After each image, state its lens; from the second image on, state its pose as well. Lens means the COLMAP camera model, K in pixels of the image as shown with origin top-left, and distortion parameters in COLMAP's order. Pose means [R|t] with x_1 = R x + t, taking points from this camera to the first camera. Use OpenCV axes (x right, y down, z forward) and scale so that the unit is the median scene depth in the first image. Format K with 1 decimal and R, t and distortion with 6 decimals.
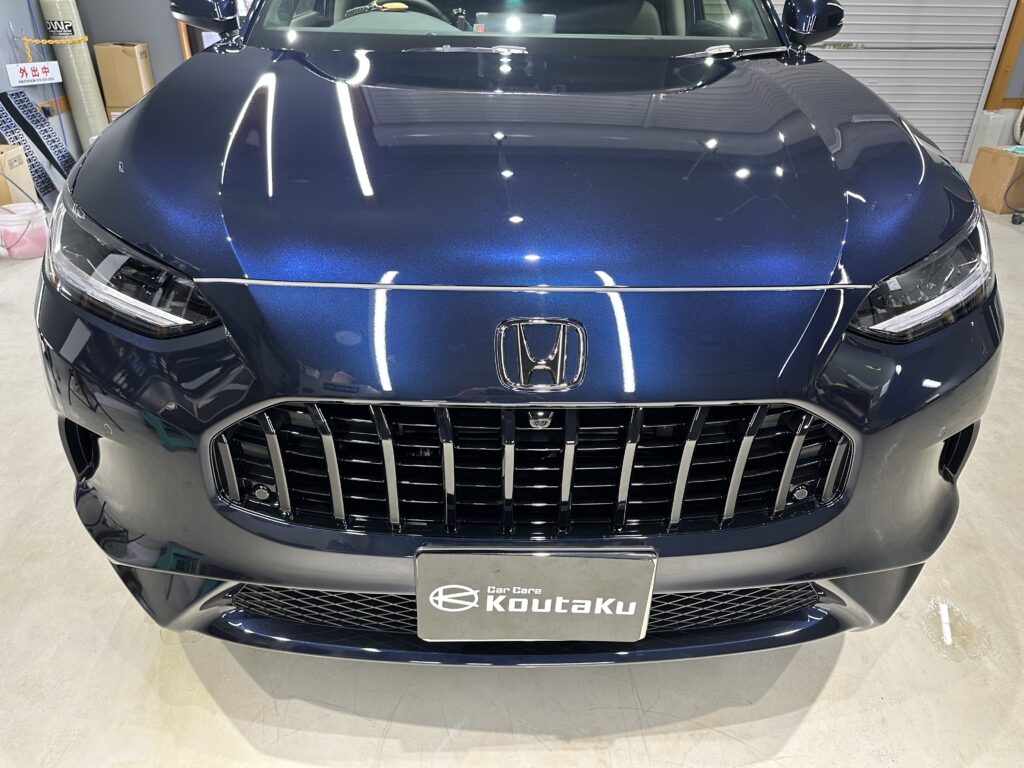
lens RADIAL K [[701.7, 0, 514.9], [0, 701.7, 390.4], [0, 0, 1]] dist [-0.004319, -0.004182]
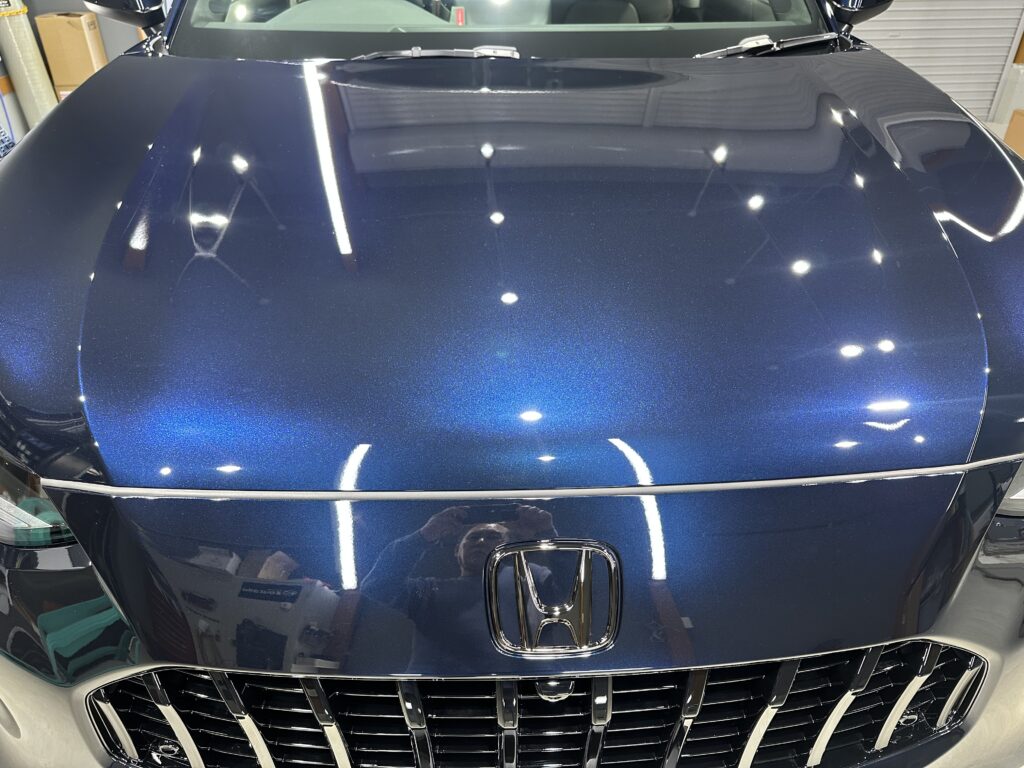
lens RADIAL K [[701.7, 0, 514.9], [0, 701.7, 390.4], [0, 0, 1]] dist [-0.004319, -0.004182]
pose [[0.999688, -0.024769, 0.003166, 0.001705], [0.024502, 0.997465, 0.066802, -0.138223], [-0.004813, -0.066704, 0.997761, 0.160049]]
